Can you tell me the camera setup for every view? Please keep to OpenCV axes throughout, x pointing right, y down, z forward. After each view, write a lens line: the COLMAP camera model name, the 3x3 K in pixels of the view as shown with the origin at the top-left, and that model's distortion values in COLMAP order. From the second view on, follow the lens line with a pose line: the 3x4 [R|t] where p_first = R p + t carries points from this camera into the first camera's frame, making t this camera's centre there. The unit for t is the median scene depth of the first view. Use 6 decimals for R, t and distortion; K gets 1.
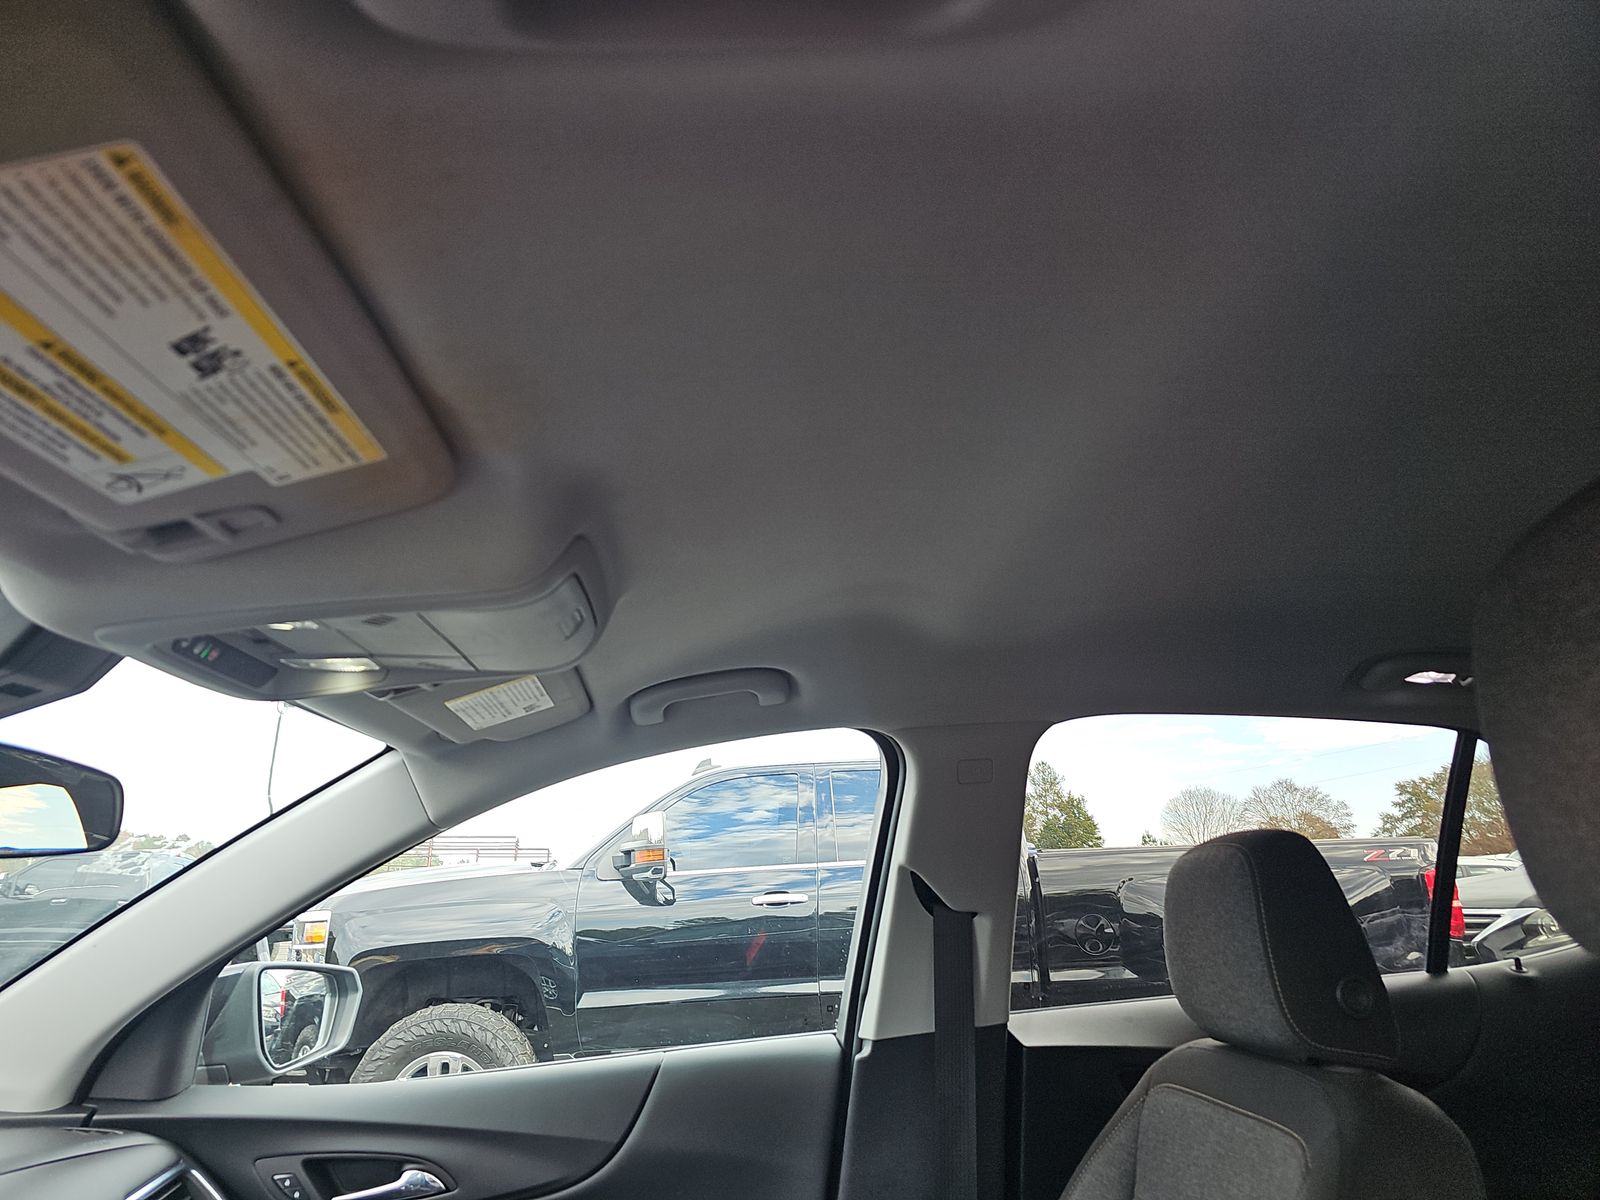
lens RADIAL K [[1067.1, 0, 814.4], [0, 1067.1, 582.5], [0, 0, 1]] dist [0.053520, -0.003679]
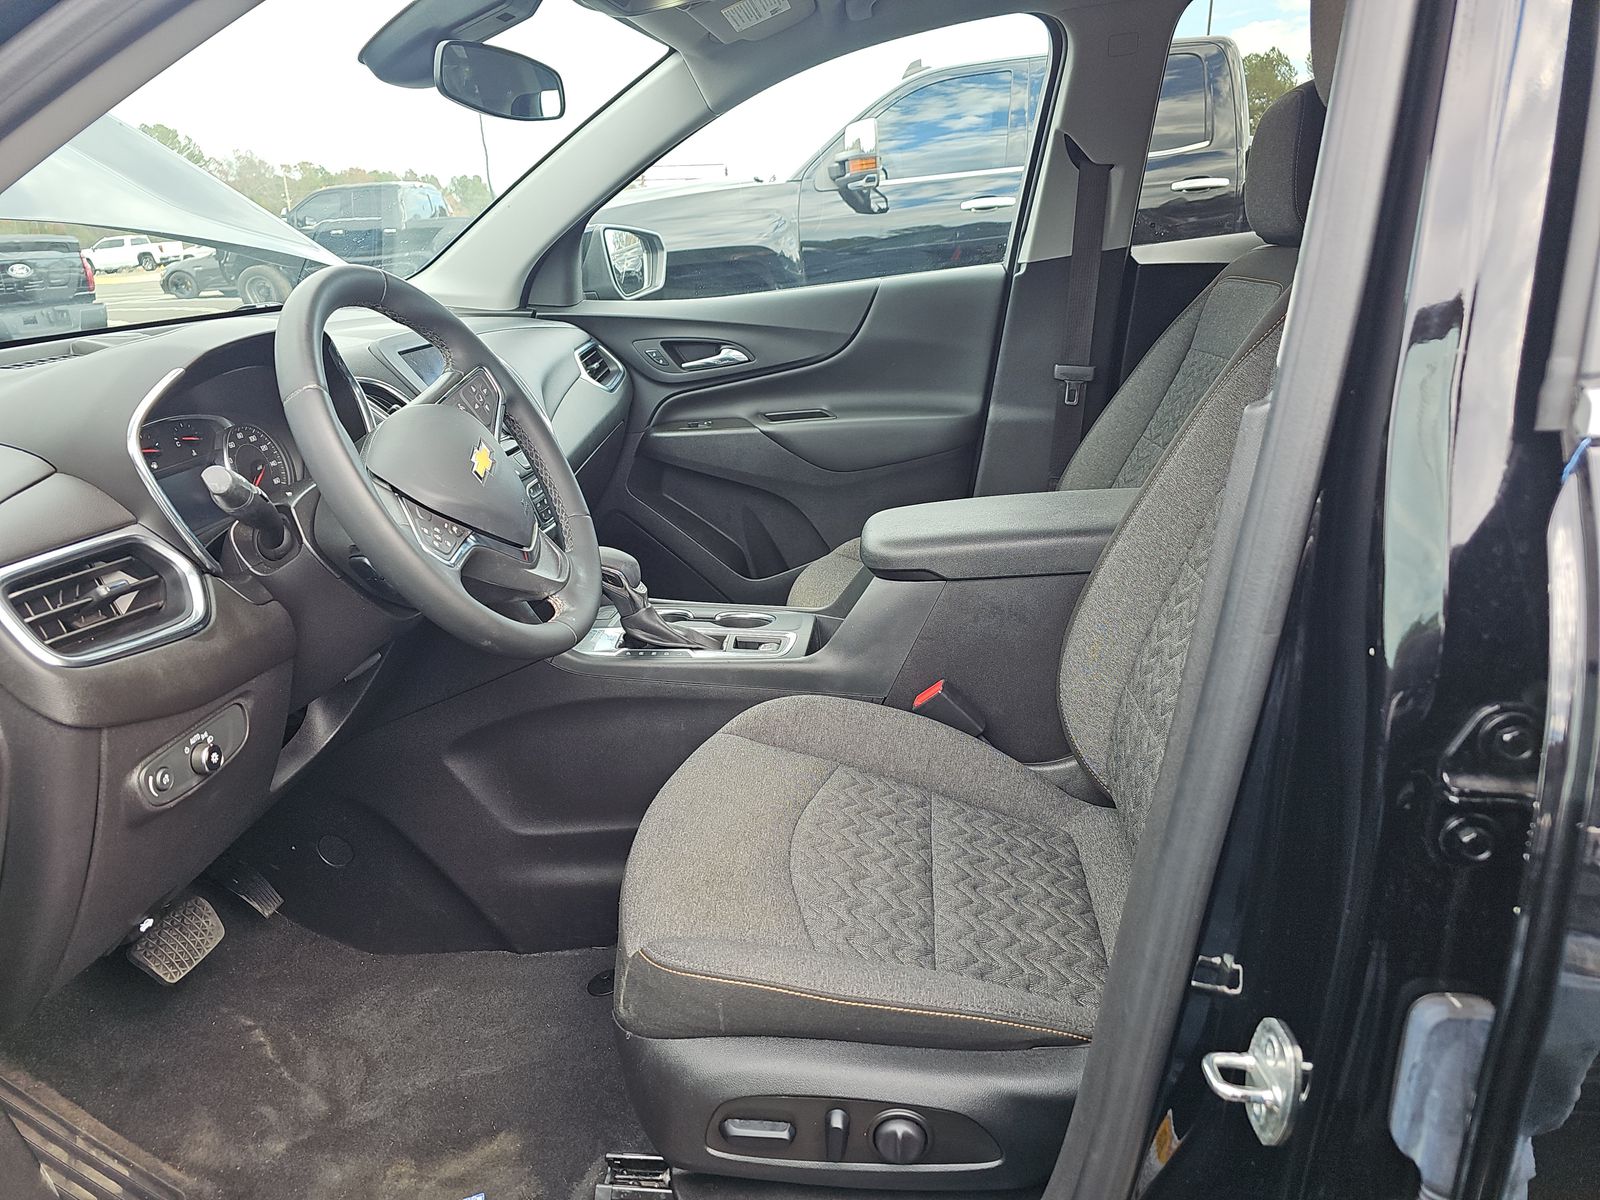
lens RADIAL K [[1030.5, 0, 796.1], [0, 1030.5, 602.4], [0, 0, 1]] dist [0.008703, -0.001488]
pose [[0.978091, 0.047030, -0.202797, 0.039939], [0.084147, 0.801710, 0.591760, -0.034142], [0.190415, -0.595860, 0.780188, -0.287905]]
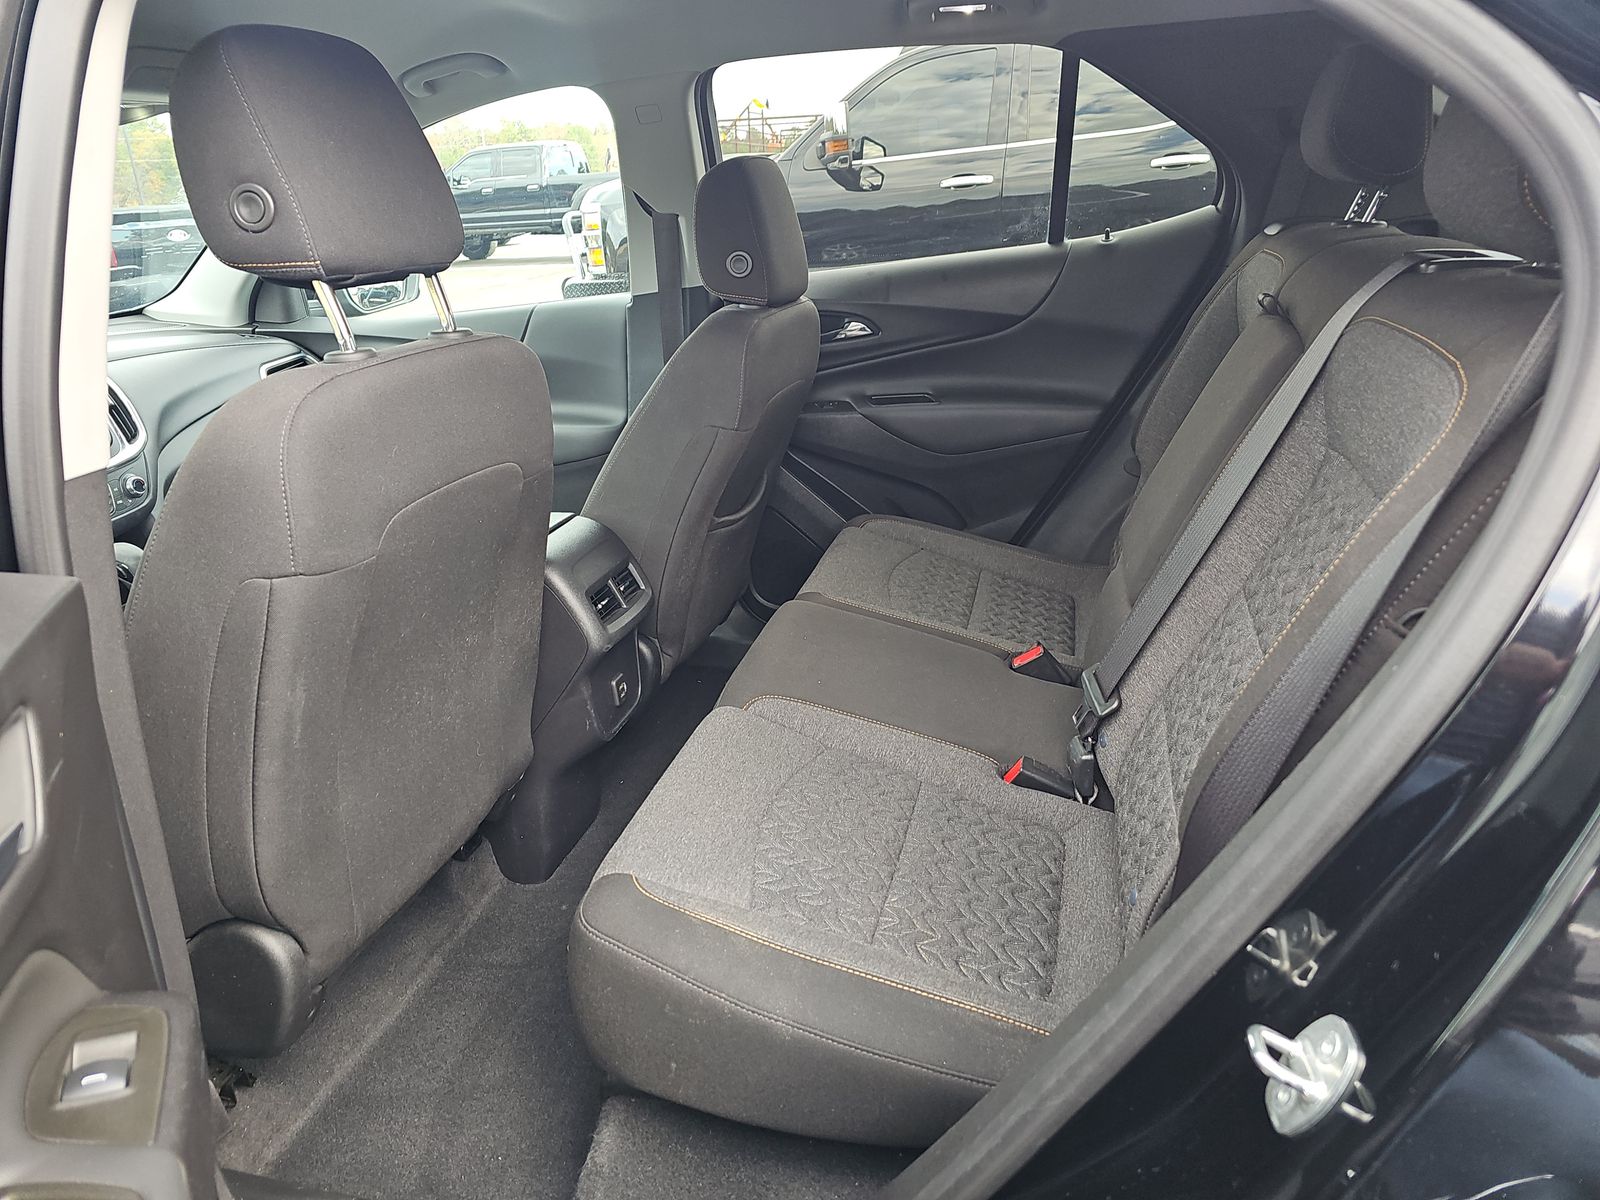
lens RADIAL K [[1003.4, 0, 799.8], [0, 1003.4, 607.5], [0, 0, 1]] dist [-0.000685, -0.001340]
pose [[0.953253, 0.086277, -0.289593, 0.631159], [0.118346, 0.775212, 0.620516, -0.095016], [0.278032, -0.625781, 0.728763, -0.258840]]
